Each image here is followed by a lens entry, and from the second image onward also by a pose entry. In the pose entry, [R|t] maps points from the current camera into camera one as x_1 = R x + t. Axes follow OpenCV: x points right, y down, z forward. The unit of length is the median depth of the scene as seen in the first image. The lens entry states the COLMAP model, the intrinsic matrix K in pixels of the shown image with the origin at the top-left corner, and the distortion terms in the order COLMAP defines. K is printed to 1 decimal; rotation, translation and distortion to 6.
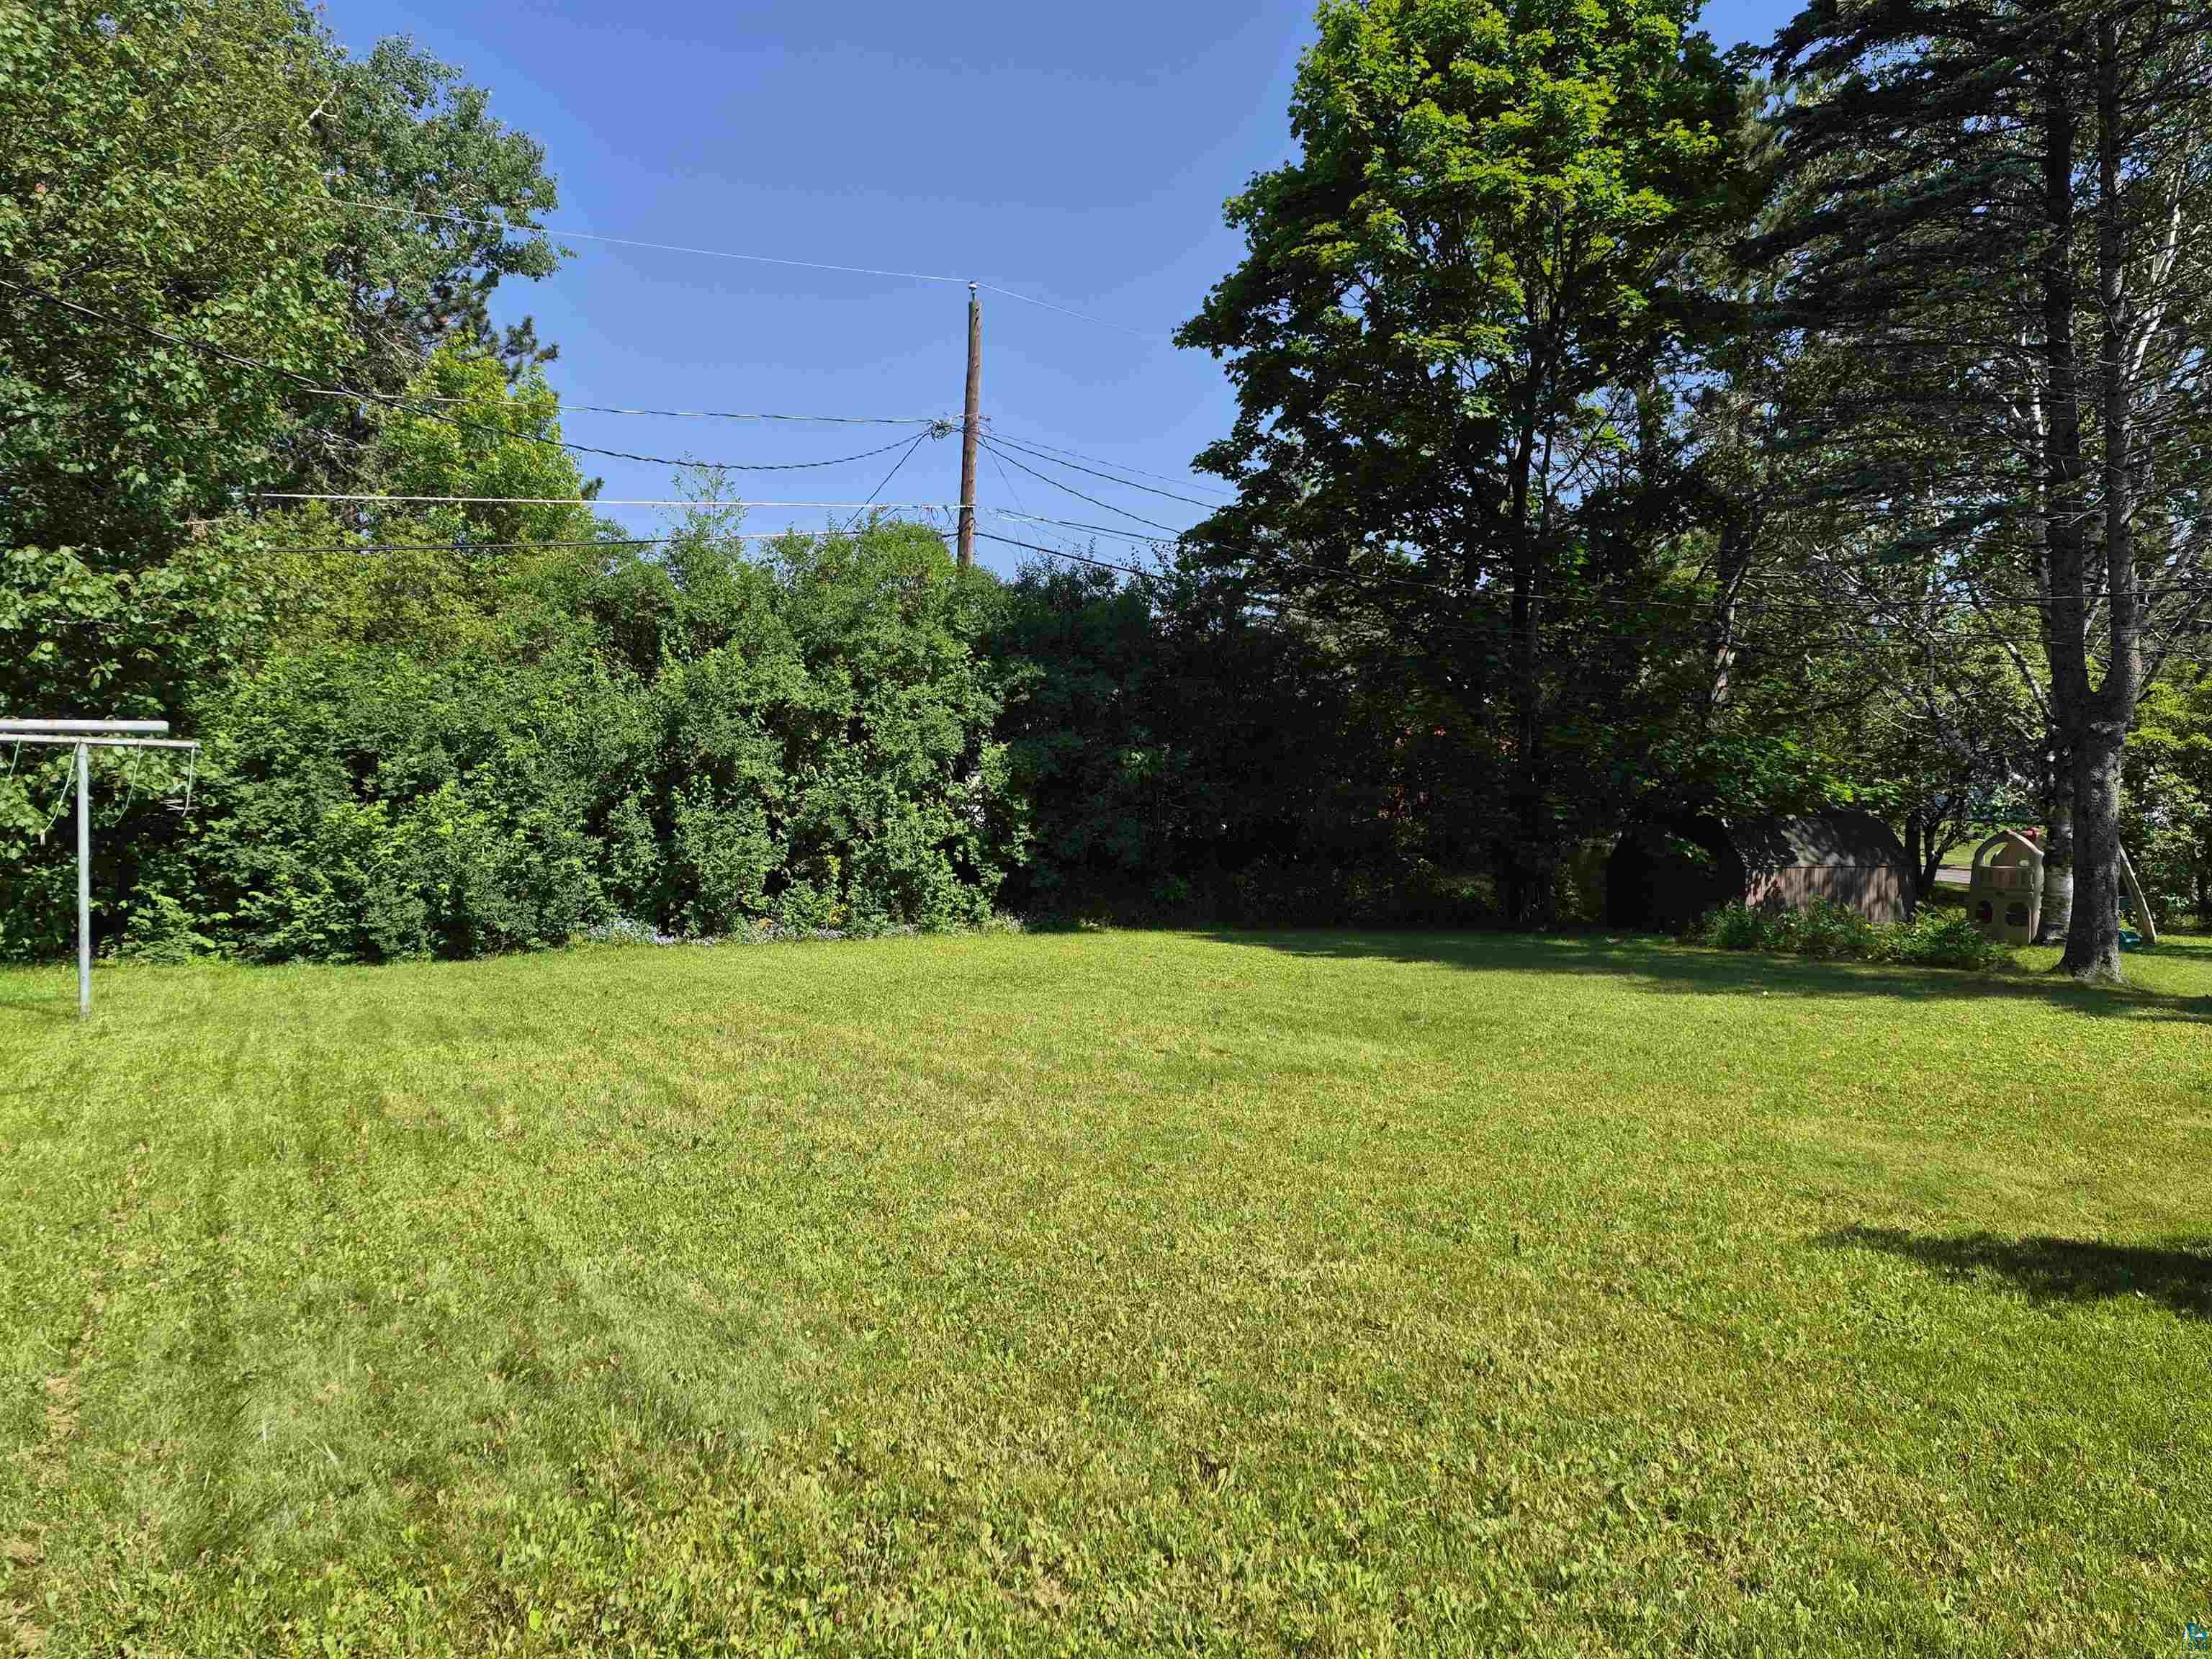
lens RADIAL K [[1478.8, 0, 1105.6], [0, 1478.8, 826.4], [0, 0, 1]] dist [-0.001239, -0.006620]
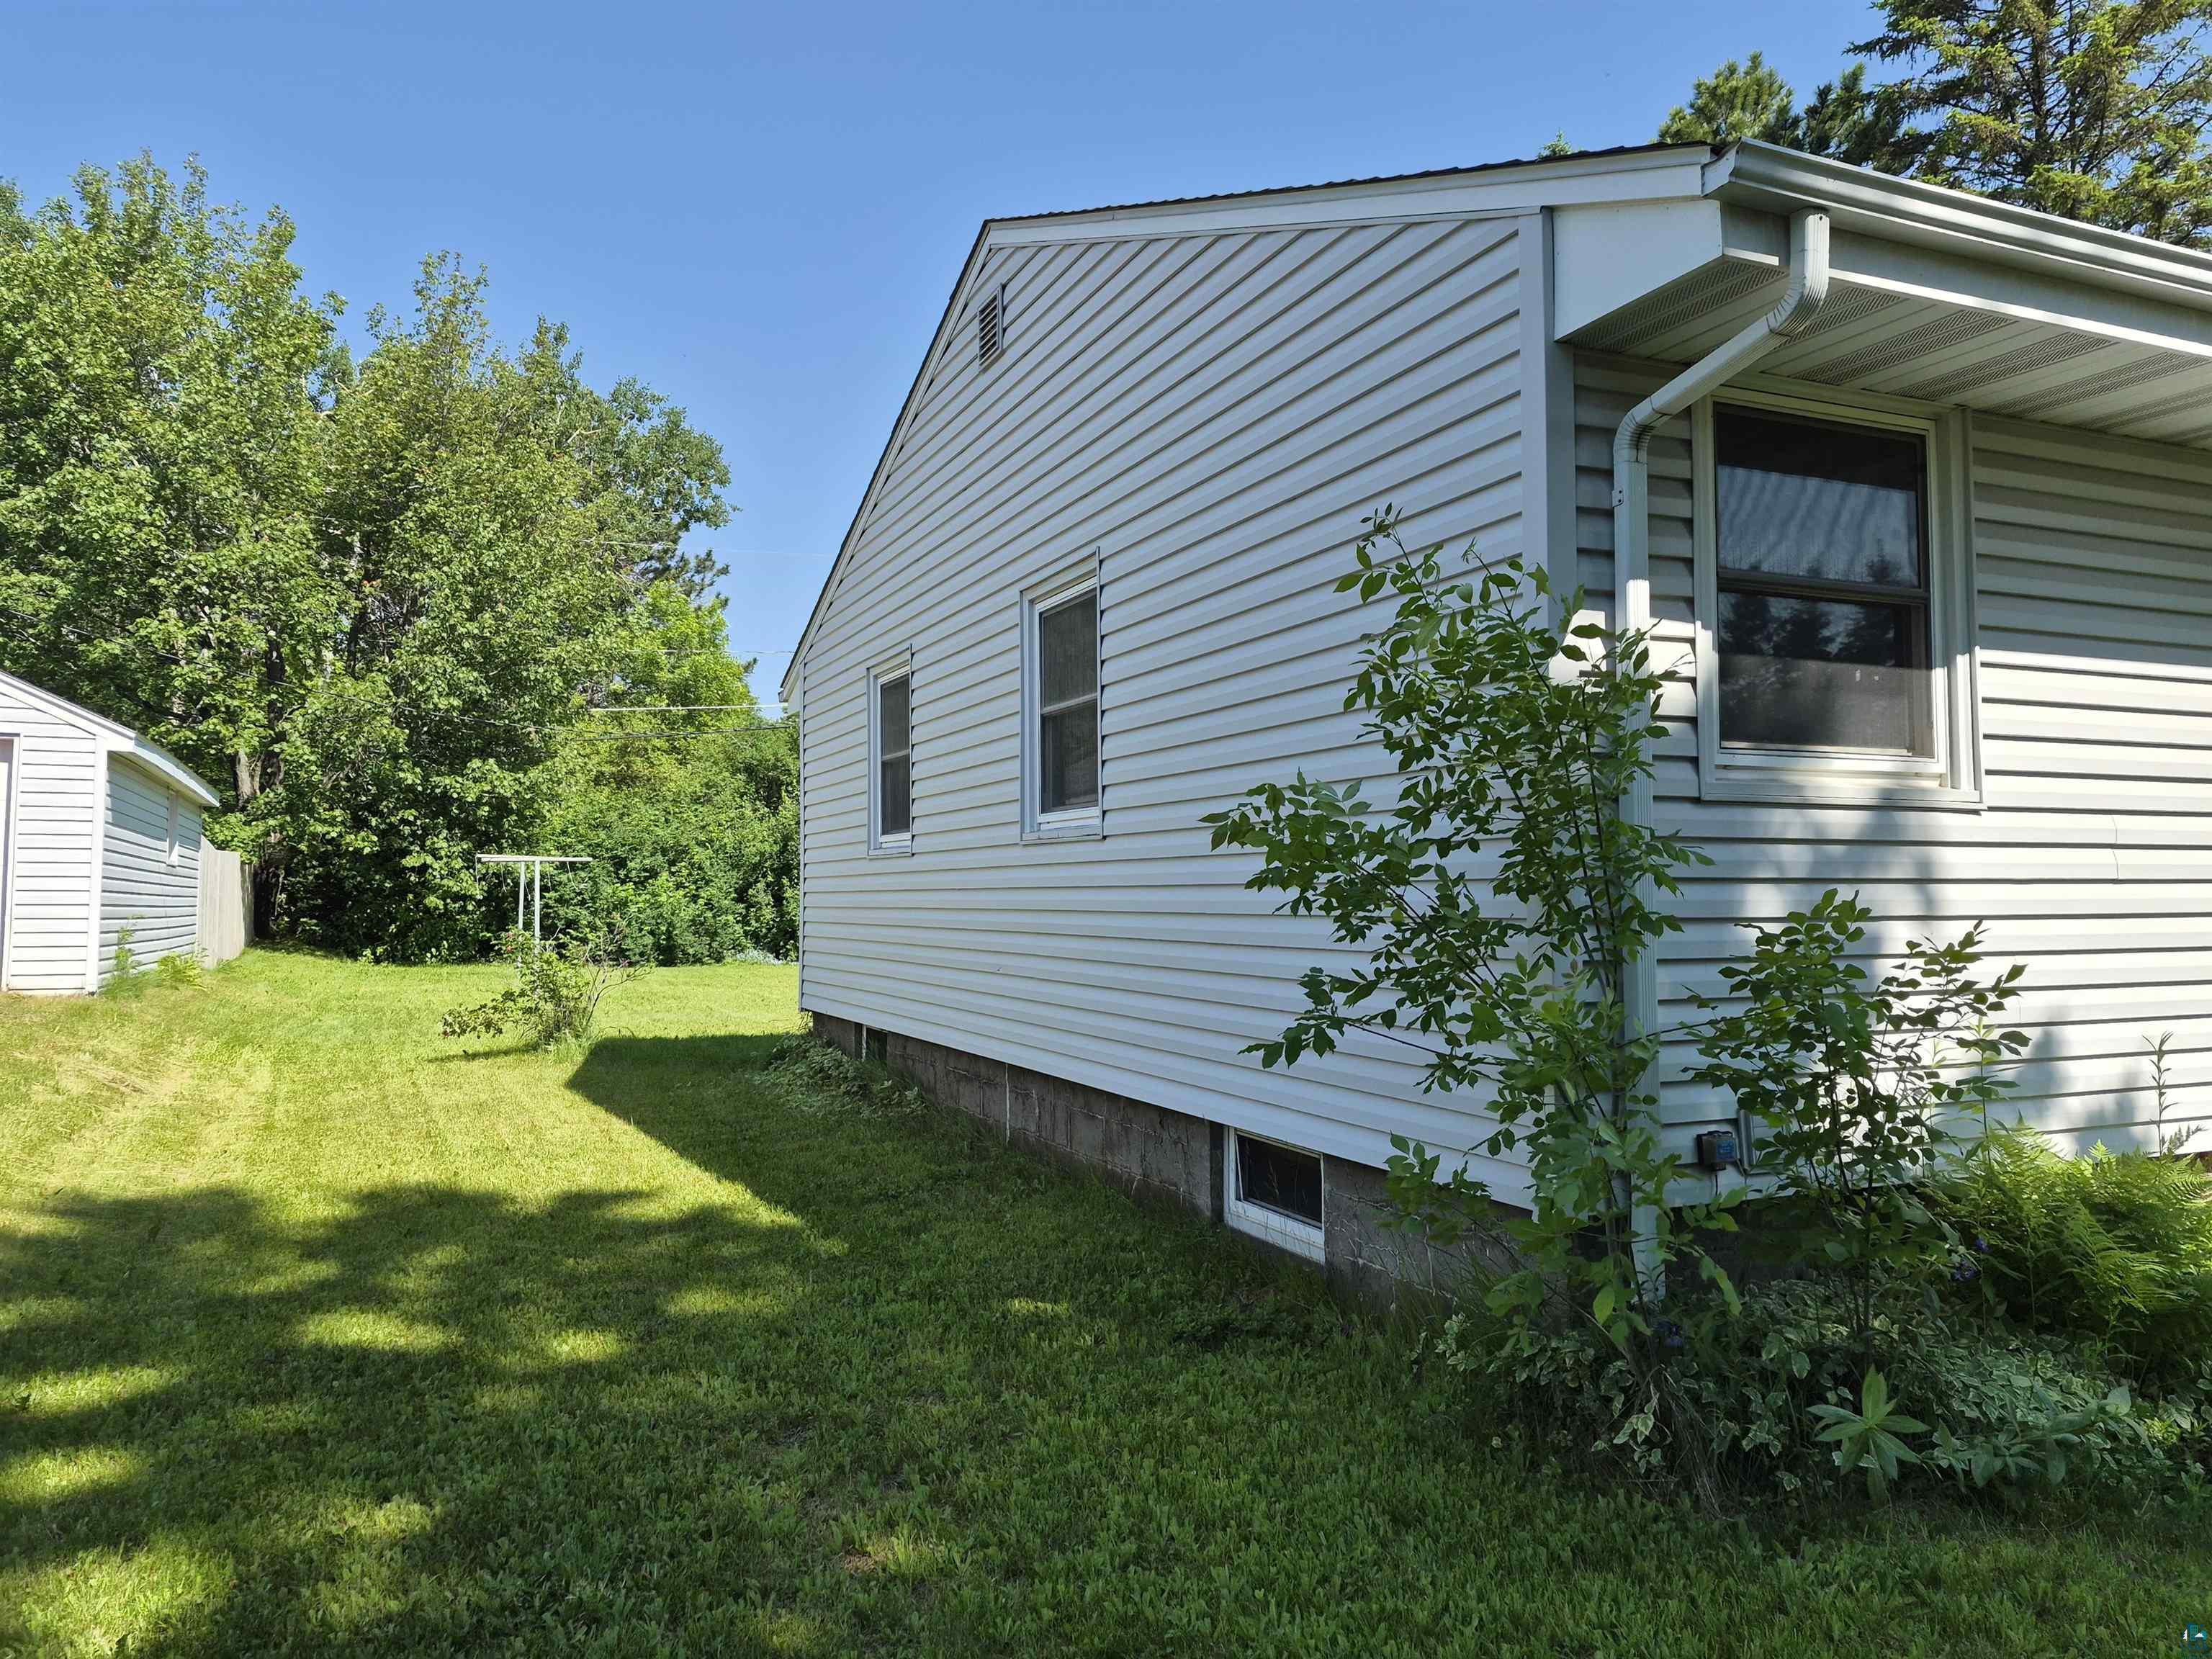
lens RADIAL K [[1478.8, 0, 1102.7], [0, 1478.8, 829.0], [0, 0, 1]] dist [-0.001239, -0.006620]
pose [[0.994569, 0.002614, -0.104047, 0.266771], [-0.008283, 0.998502, -0.054092, 0.009216], [0.103750, 0.054660, 0.993100, -0.711649]]
